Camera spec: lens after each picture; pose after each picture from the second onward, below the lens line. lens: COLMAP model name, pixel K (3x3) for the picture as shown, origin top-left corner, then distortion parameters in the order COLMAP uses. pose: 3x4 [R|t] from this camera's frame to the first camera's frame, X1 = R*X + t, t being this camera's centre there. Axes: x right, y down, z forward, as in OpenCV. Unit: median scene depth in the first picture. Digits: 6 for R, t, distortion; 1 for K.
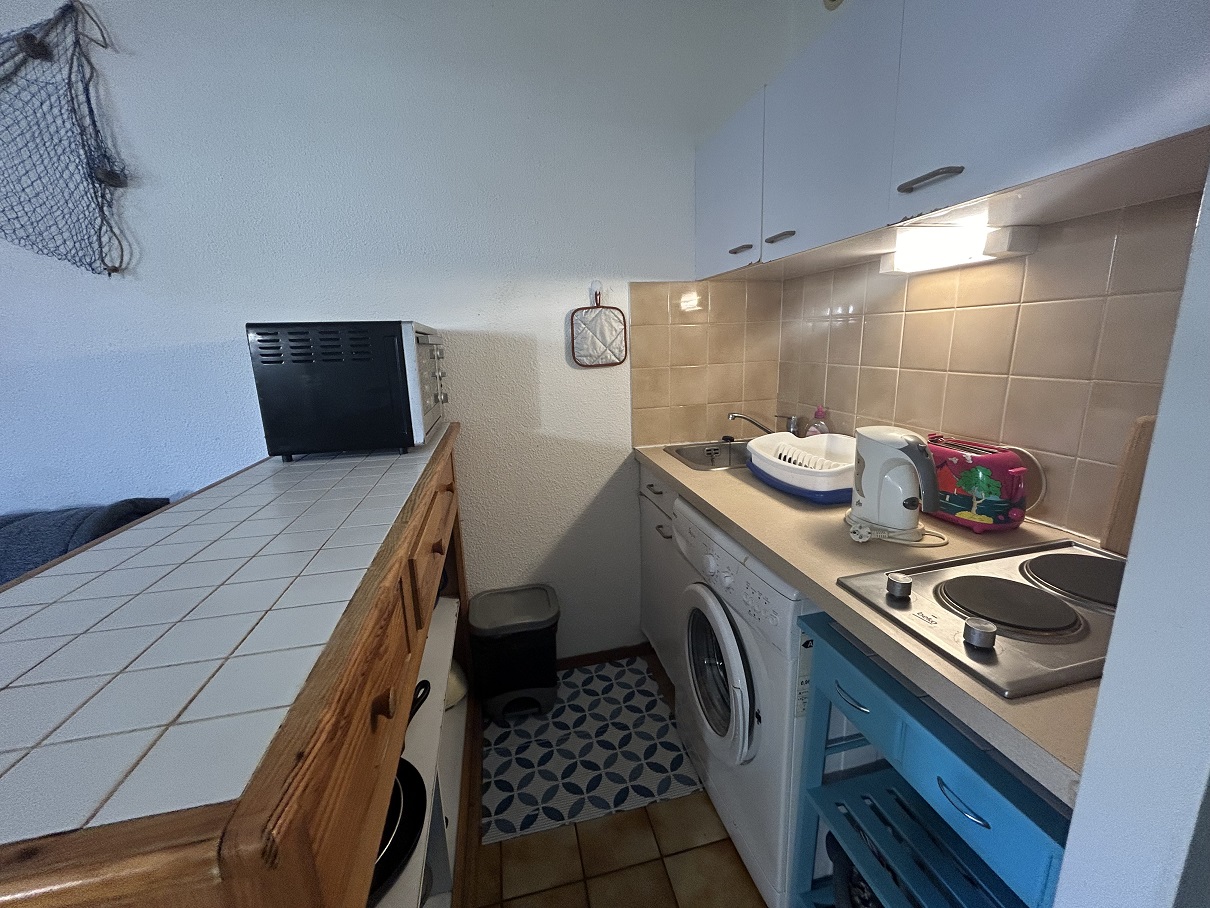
lens RADIAL K [[487.3, 0, 608.2], [0, 487.3, 453.9], [0, 0, 1]] dist [0.000757, 0.000234]
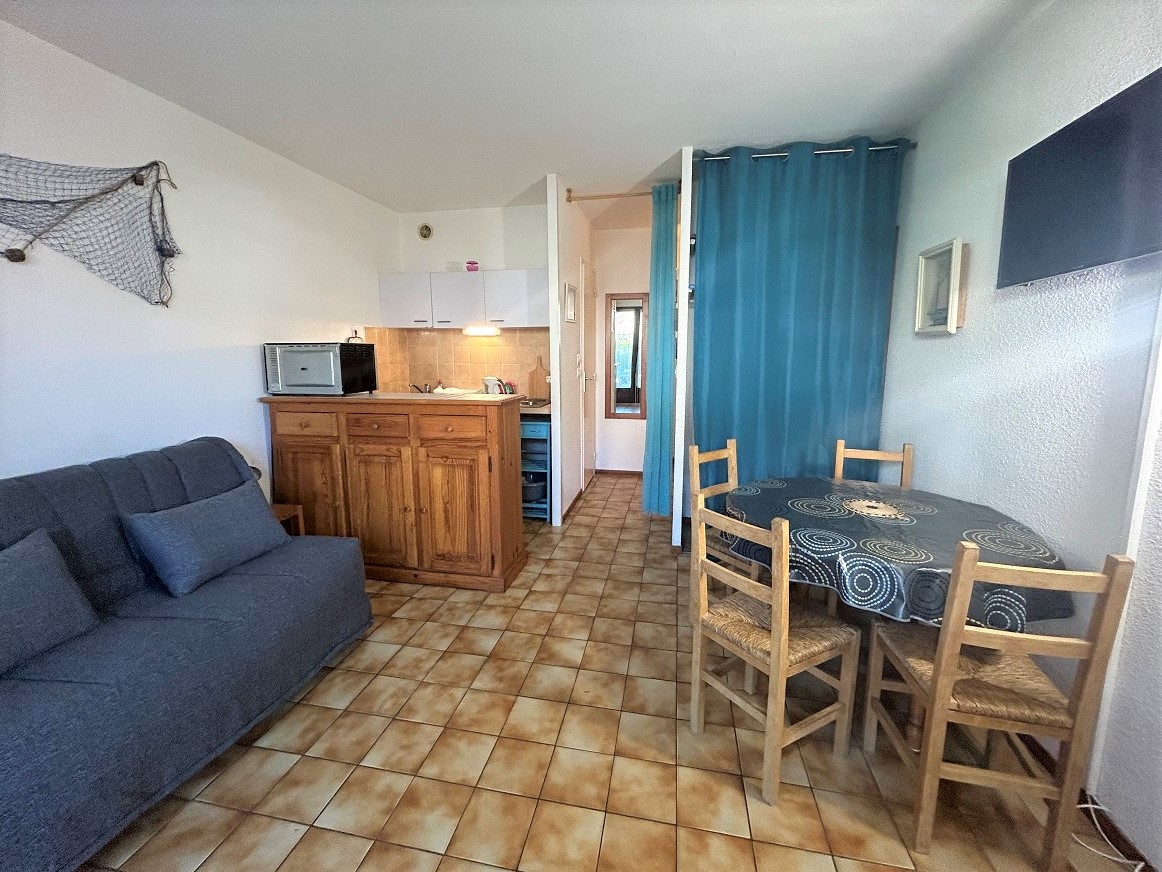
lens RADIAL K [[468.0, 0, 580.6], [0, 468.0, 428.6], [0, 0, 1]] dist [0.000757, 0.000234]
pose [[0.413107, -0.118080, 0.902995, -2.072373], [0.187589, 0.981327, 0.042504, 0.265180], [-0.891153, 0.151833, 0.427544, -0.965546]]
